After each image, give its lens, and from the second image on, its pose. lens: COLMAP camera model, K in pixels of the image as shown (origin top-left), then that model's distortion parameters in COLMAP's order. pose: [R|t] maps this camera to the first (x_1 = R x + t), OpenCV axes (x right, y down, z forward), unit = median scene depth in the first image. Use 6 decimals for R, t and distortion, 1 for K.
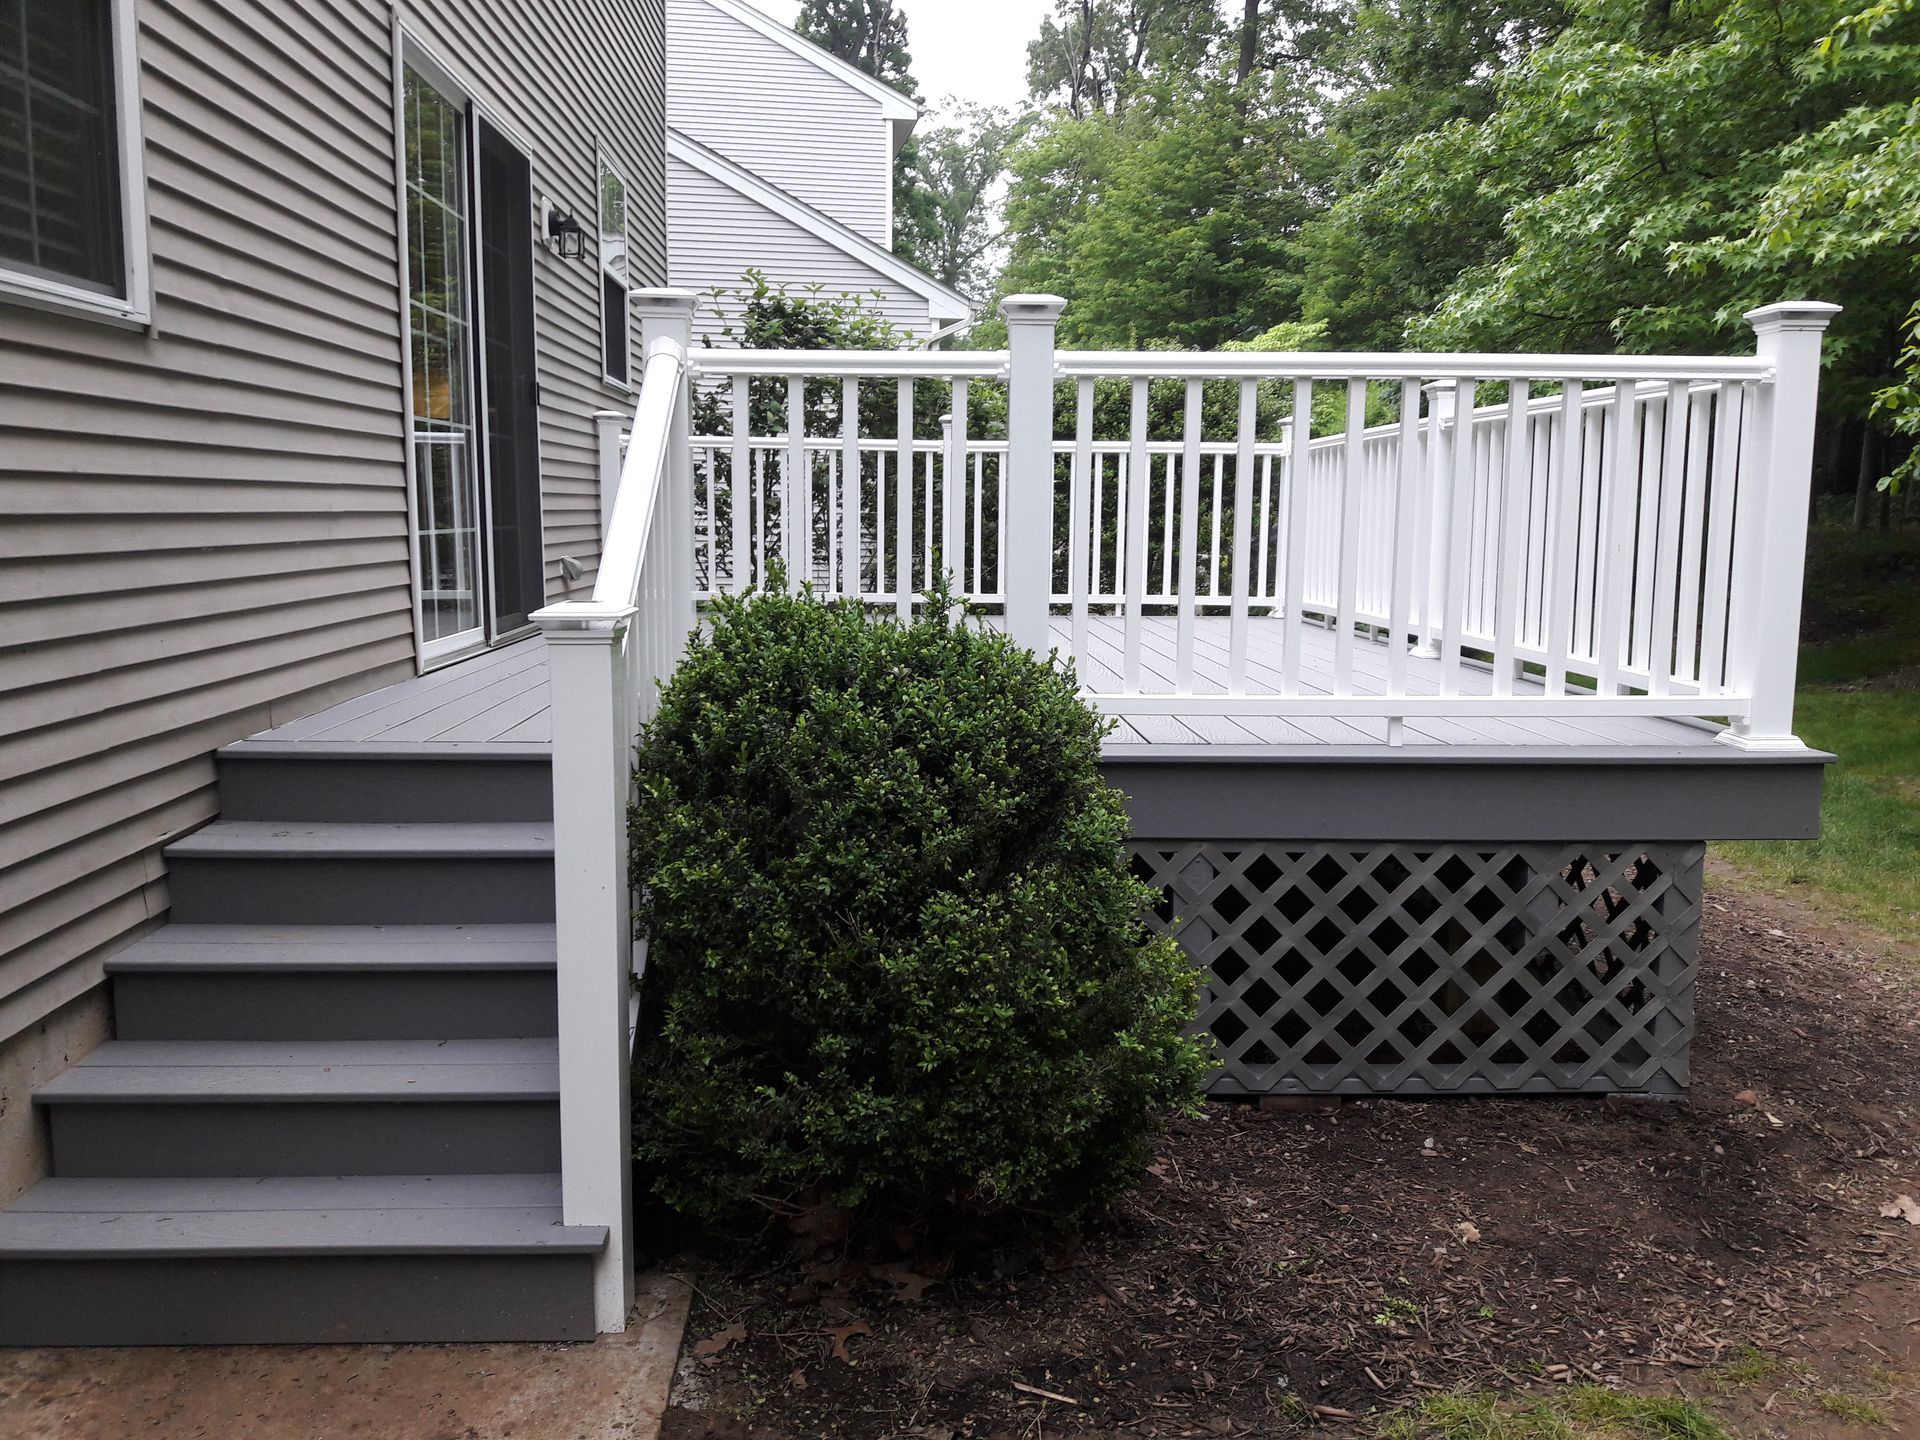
lens RADIAL K [[1544.3, 0, 965.4], [0, 1544.3, 710.0], [0, 0, 1]] dist [0.057819, -0.085286]
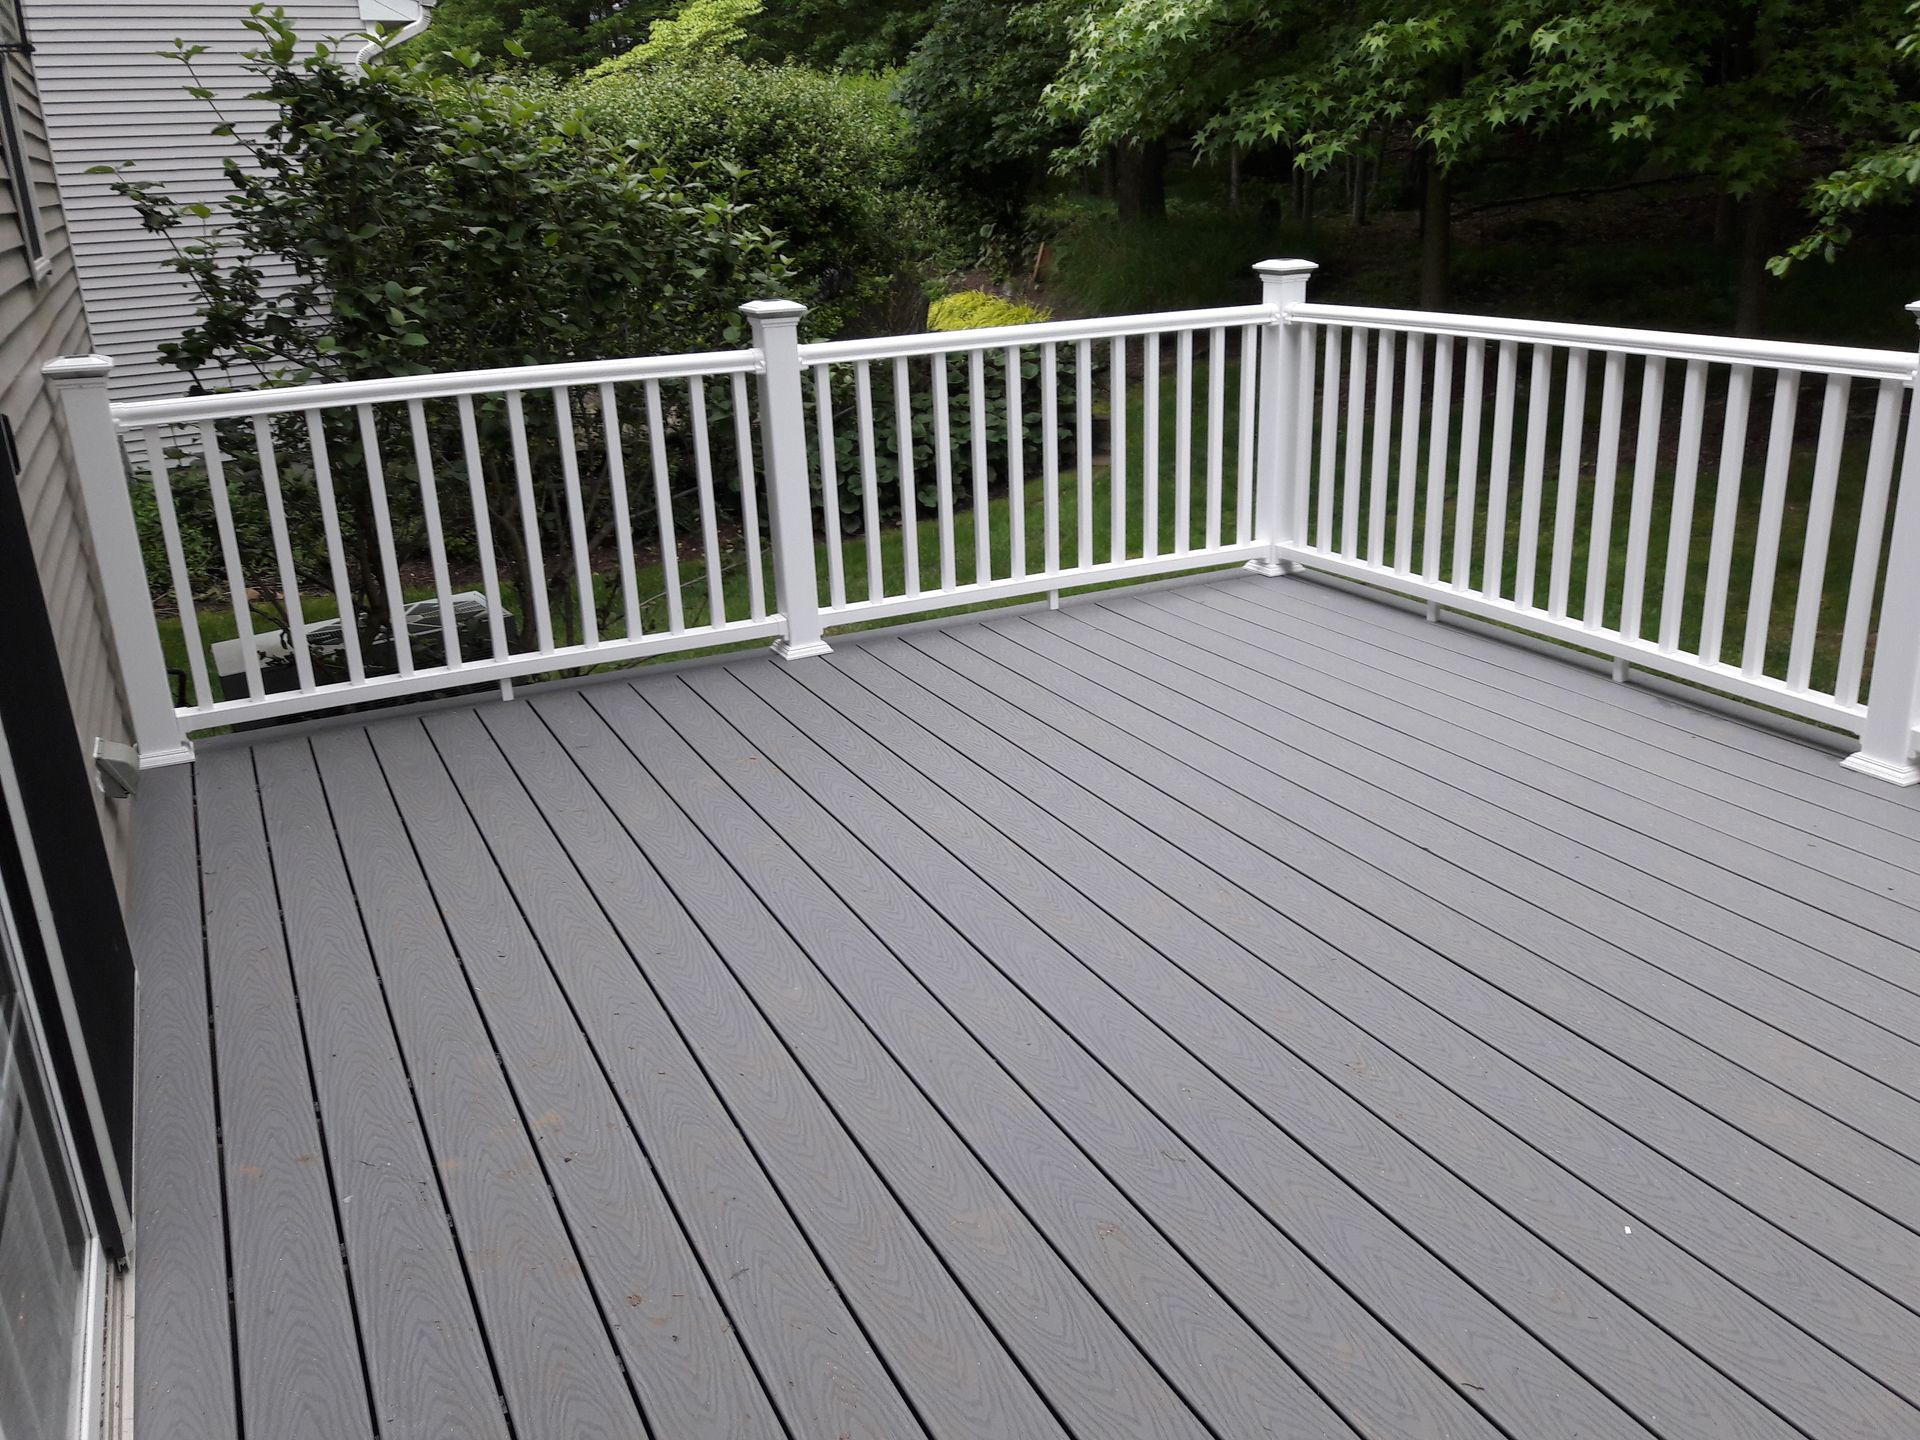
lens RADIAL K [[1544.3, 0, 950.2], [0, 1544.3, 703.0], [0, 0, 1]] dist [0.057819, -0.085286]
pose [[0.917129, -0.172775, 0.359198, -0.097538], [0.099105, 0.971715, 0.214356, -0.092467], [-0.386073, -0.160994, 0.908311, 0.253584]]
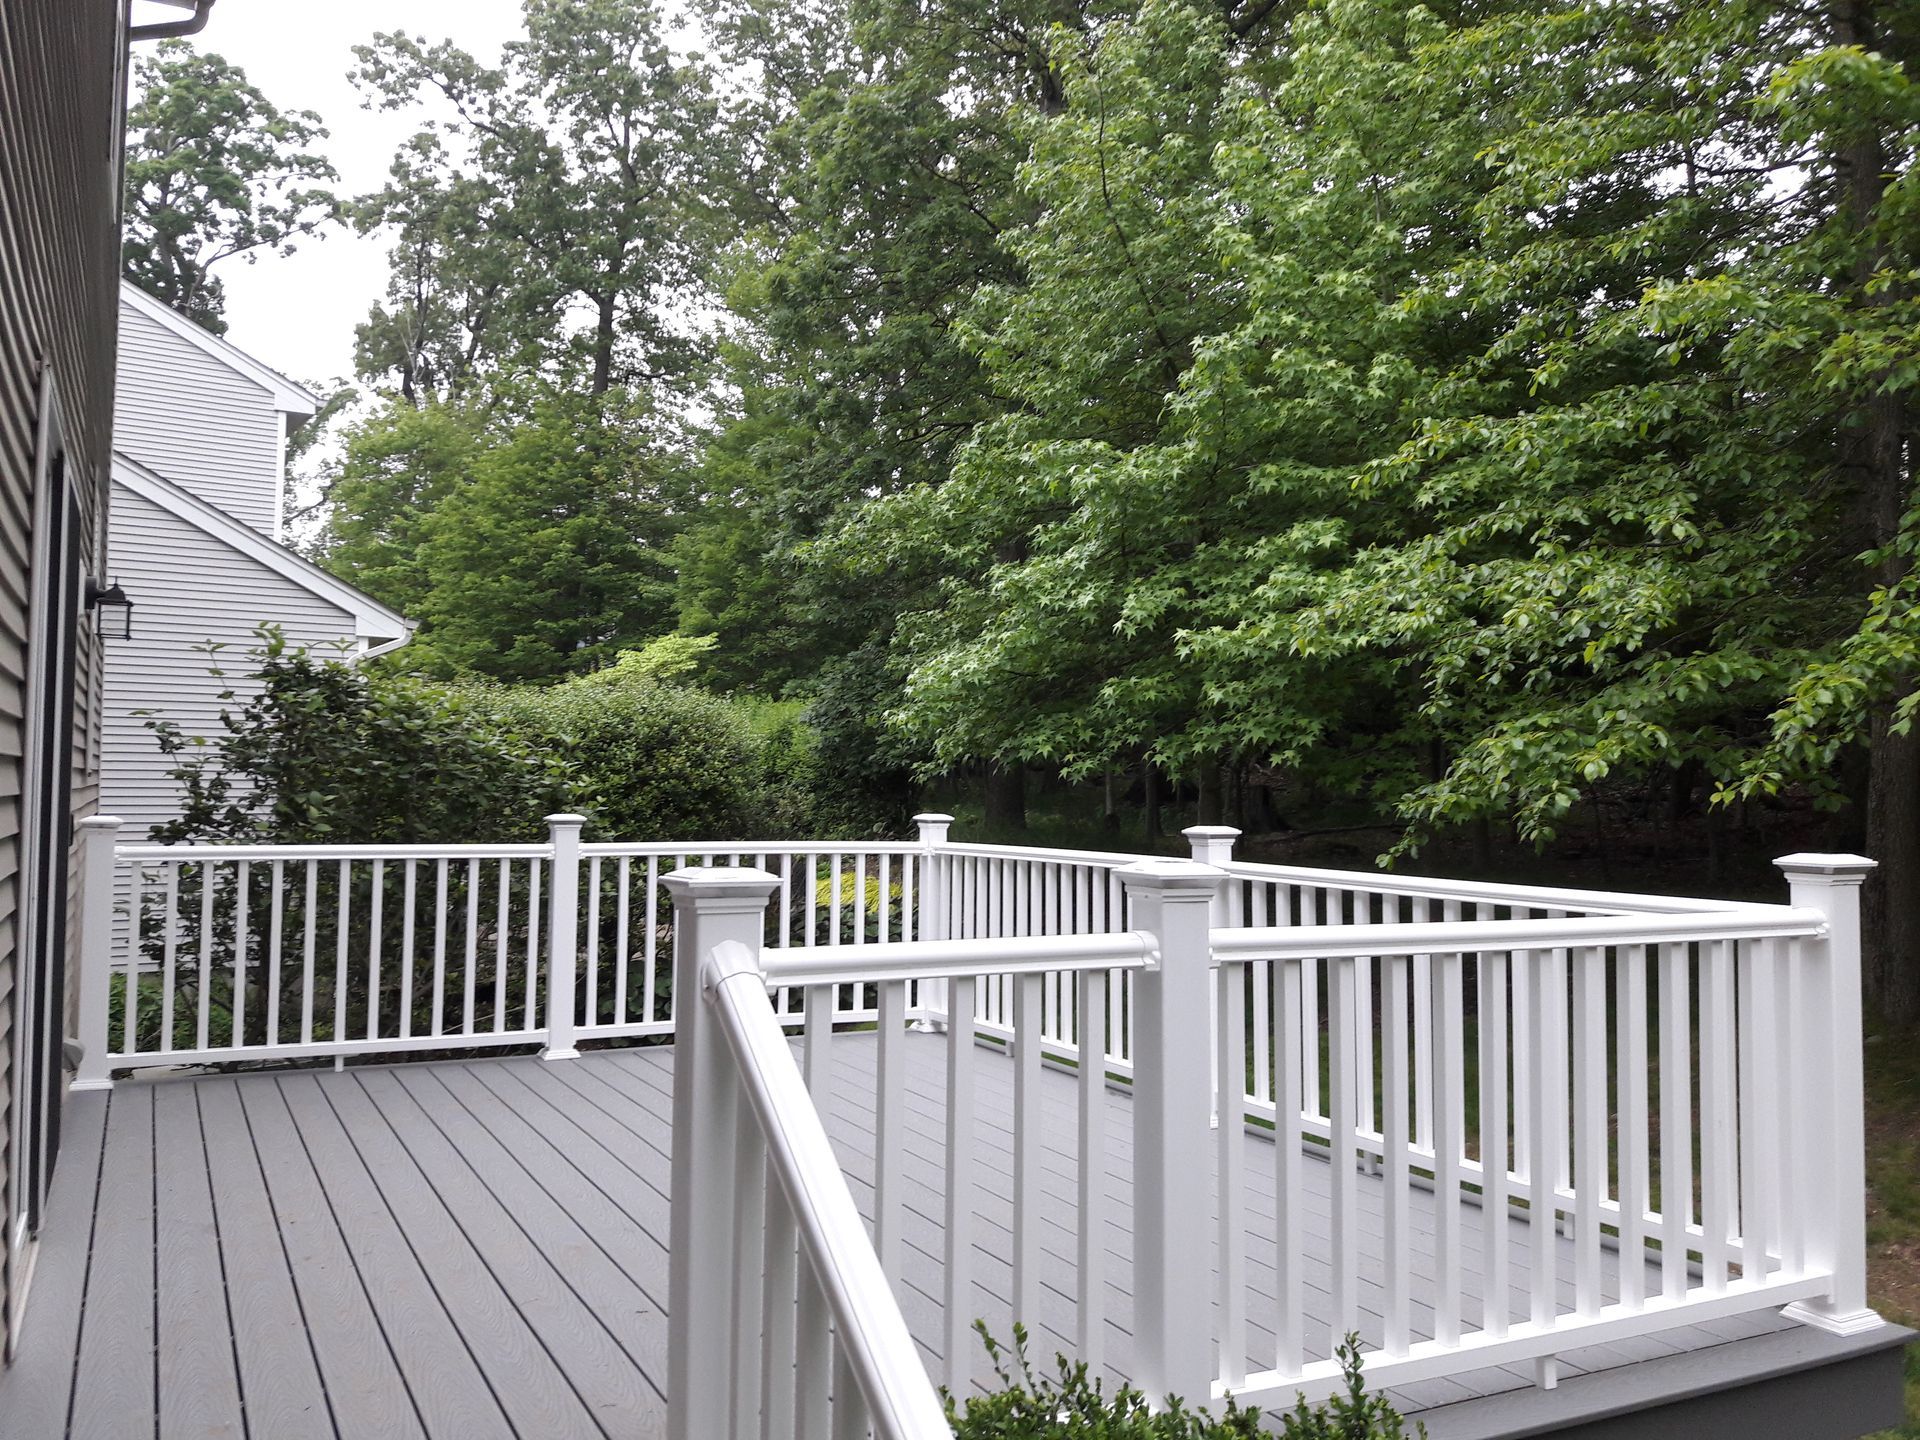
lens RADIAL K [[1544.3, 0, 939.7], [0, 1544.3, 718.8], [0, 0, 1]] dist [0.057819, -0.085286]
pose [[0.912018, 0.020193, 0.409653, -0.094654], [0.050118, 0.985816, -0.160174, -0.054801], [-0.407076, 0.166613, 0.898070, 0.085700]]
